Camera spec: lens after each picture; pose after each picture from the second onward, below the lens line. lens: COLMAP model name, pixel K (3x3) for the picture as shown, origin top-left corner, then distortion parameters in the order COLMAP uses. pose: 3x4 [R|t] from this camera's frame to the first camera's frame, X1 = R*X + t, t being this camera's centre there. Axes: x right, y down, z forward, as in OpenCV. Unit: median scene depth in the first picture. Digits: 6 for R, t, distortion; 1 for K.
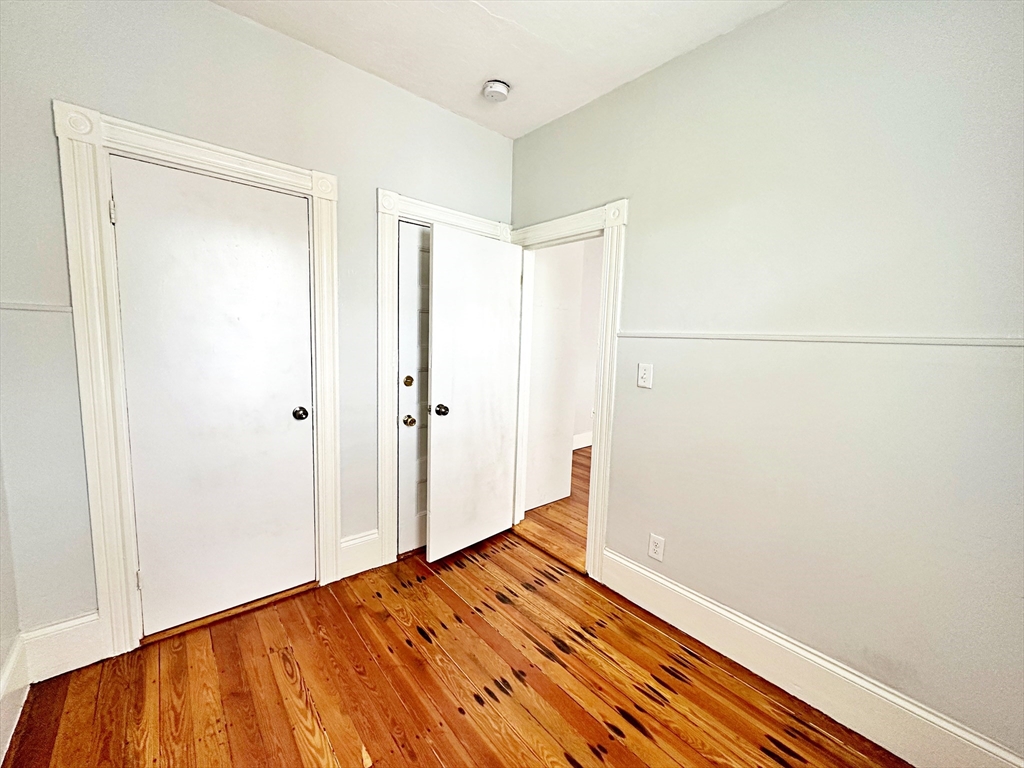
lens RADIAL K [[409.8, 0, 513.0], [0, 409.8, 384.3], [0, 0, 1]] dist [-0.001261, 0.000016]
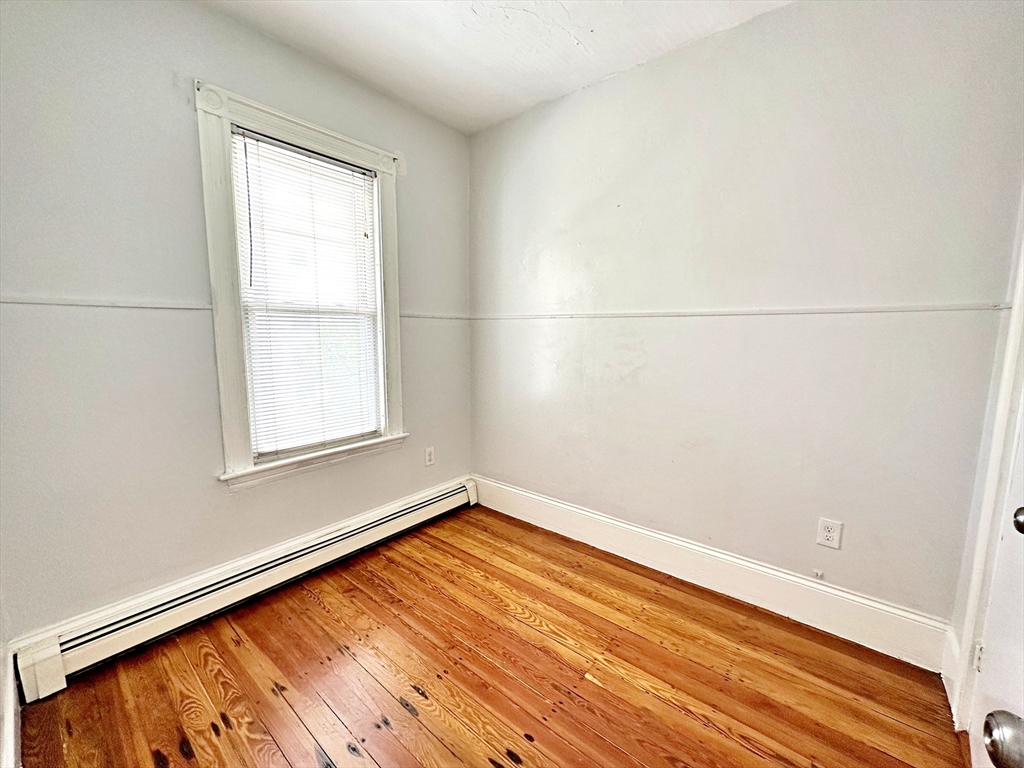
lens RADIAL K [[409.8, 0, 513.0], [0, 409.8, 384.3], [0, 0, 1]] dist [-0.001261, 0.000016]
pose [[-0.984224, -0.020377, -0.175750, 0.082160], [-0.060482, 0.972253, 0.225977, -0.147632], [0.166269, 0.233042, -0.958147, 1.678190]]
